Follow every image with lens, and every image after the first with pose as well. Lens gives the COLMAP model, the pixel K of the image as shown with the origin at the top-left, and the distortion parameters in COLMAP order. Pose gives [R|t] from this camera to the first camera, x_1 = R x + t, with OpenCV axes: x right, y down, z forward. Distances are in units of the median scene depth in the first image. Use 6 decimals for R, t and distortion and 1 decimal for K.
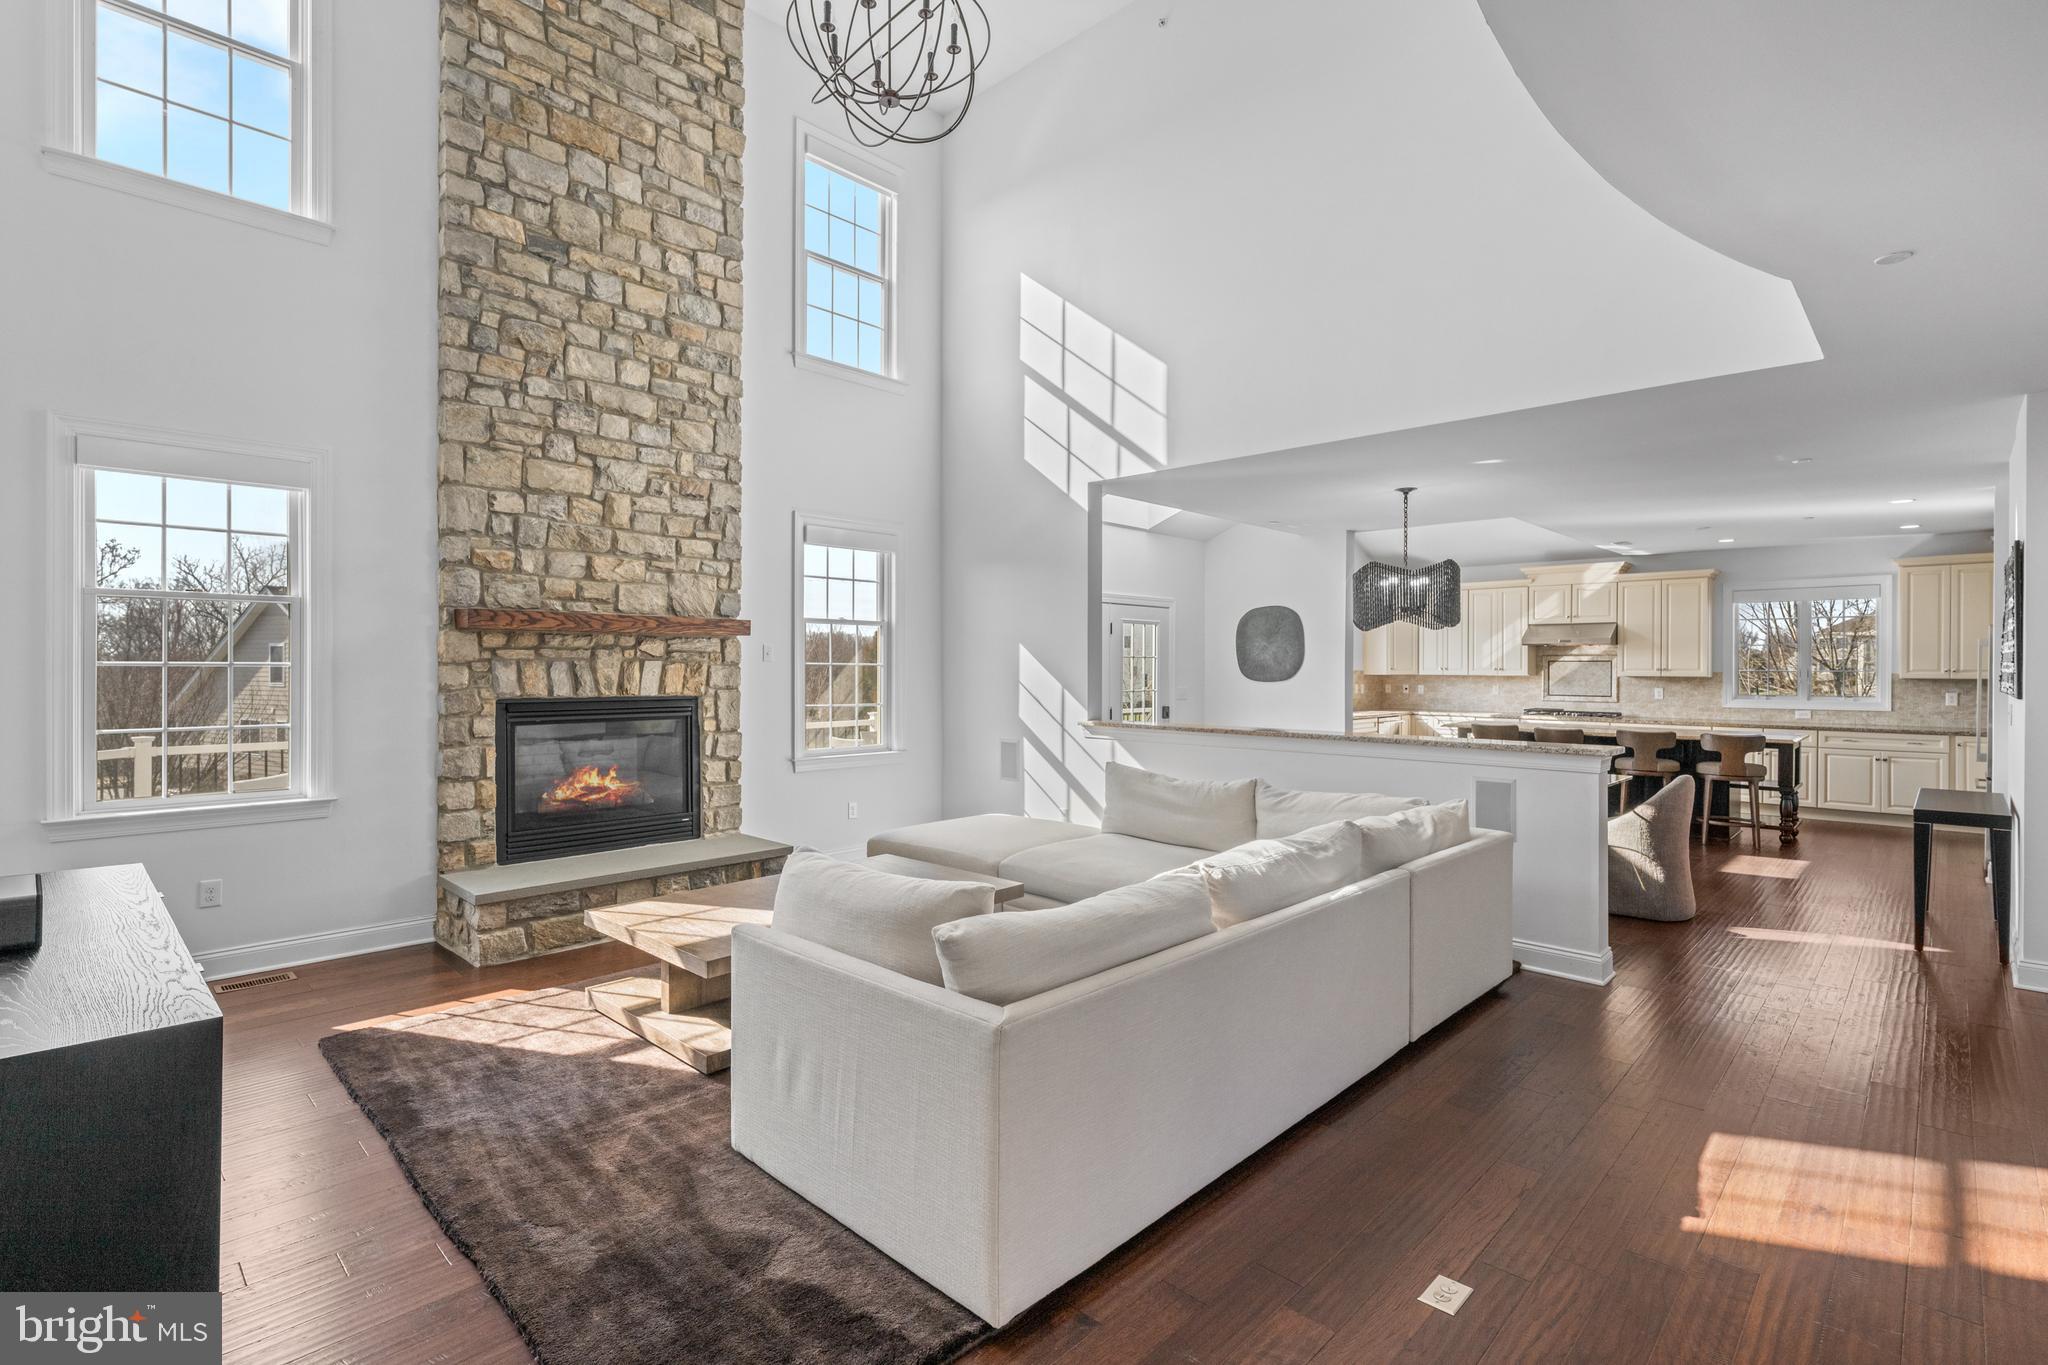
lens RADIAL K [[945.0, 0, 1014.7], [0, 945.0, 670.8], [0, 0, 1]] dist [-0.002366, 0.000039]
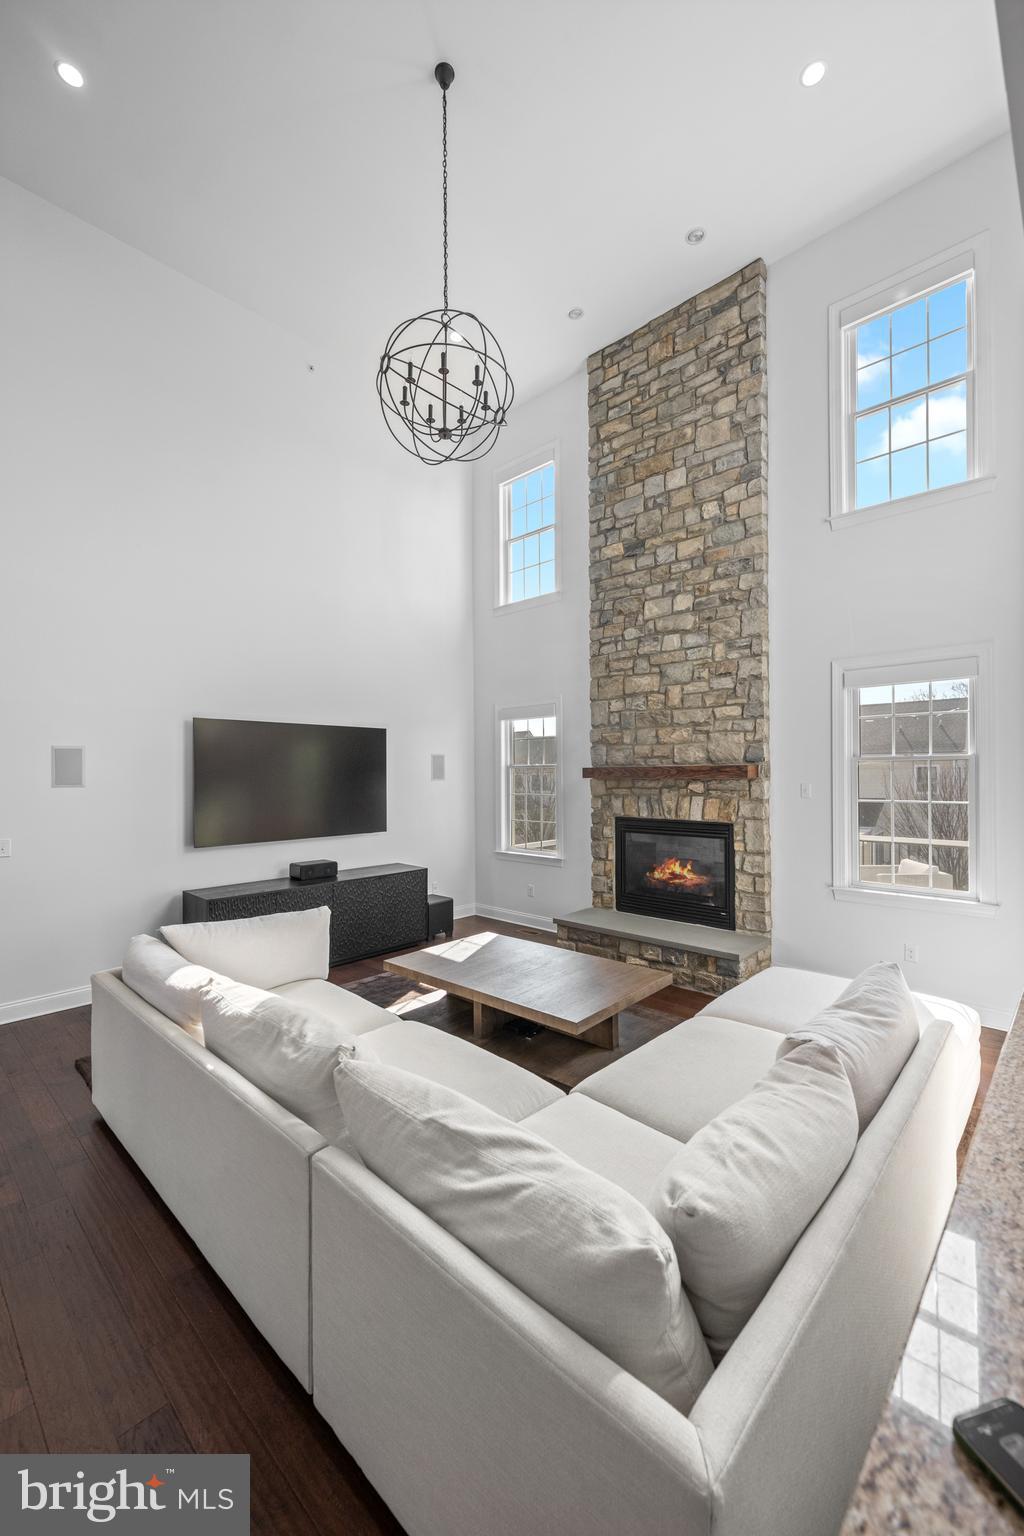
lens RADIAL K [[614.5, 0, 512.0], [0, 614.5, 769.5], [0, 0, 1]] dist [0.000865, -0.000333]
pose [[0.027749, -0.010893, -0.999556, 0.513934], [0.002977, 0.999937, -0.010814, -0.040008], [0.999610, -0.002676, 0.027779, 0.660568]]
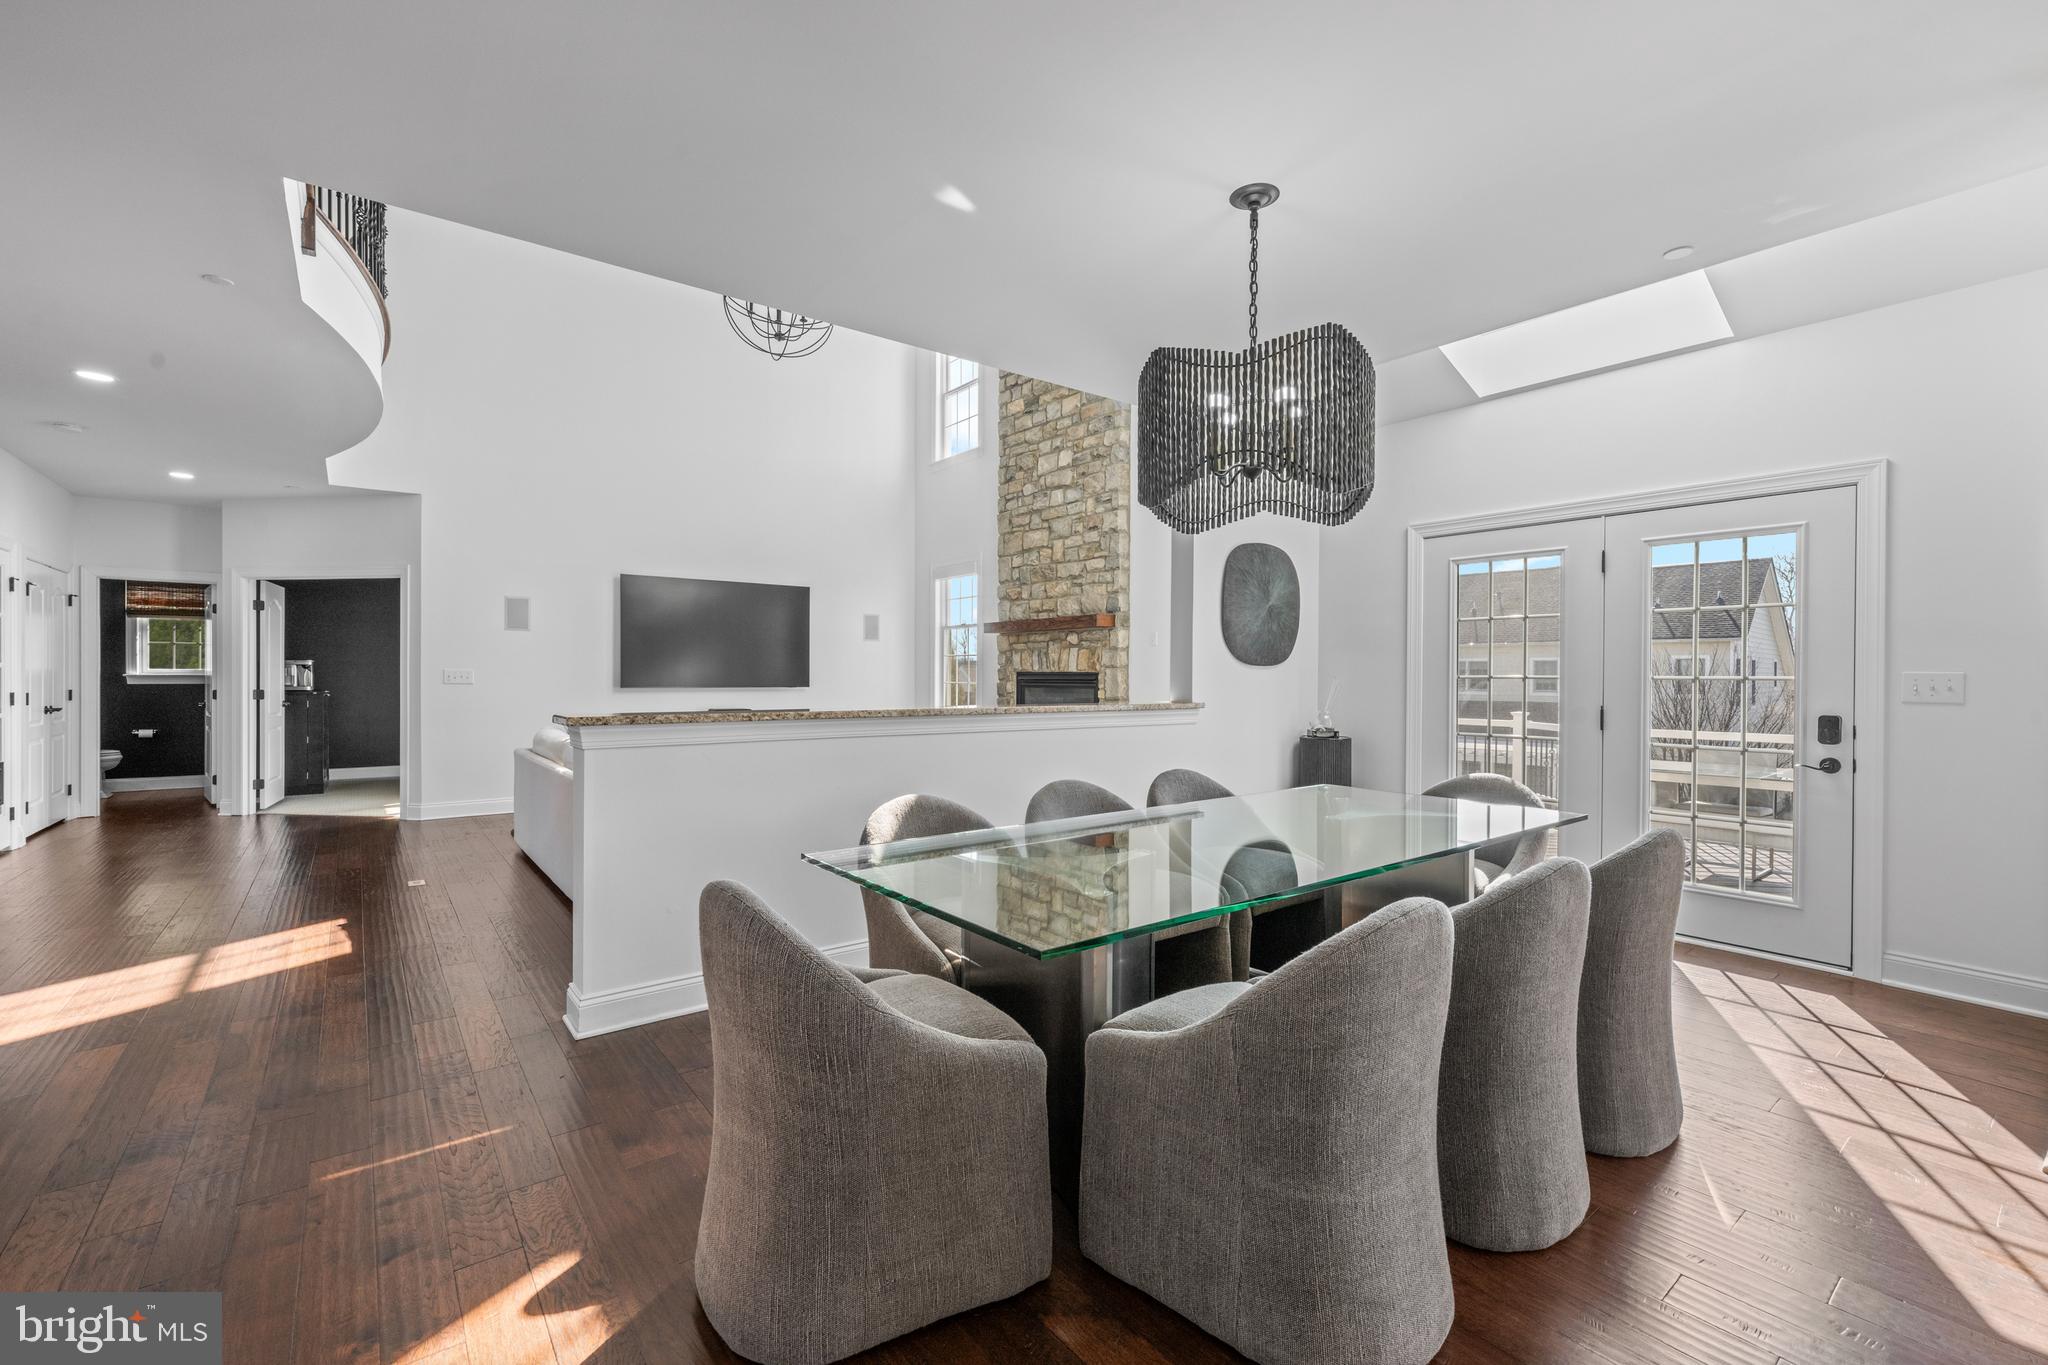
lens RADIAL K [[861.4, 0, 1010.7], [0, 861.4, 678.3], [0, 0, 1]] dist [0.000088, -0.000616]
pose [[-0.139620, -0.000353, -0.990205, 0.909464], [-0.008057, 0.999967, 0.000780, 0.034812], [0.990172, 0.008087, -0.139618, 1.038598]]
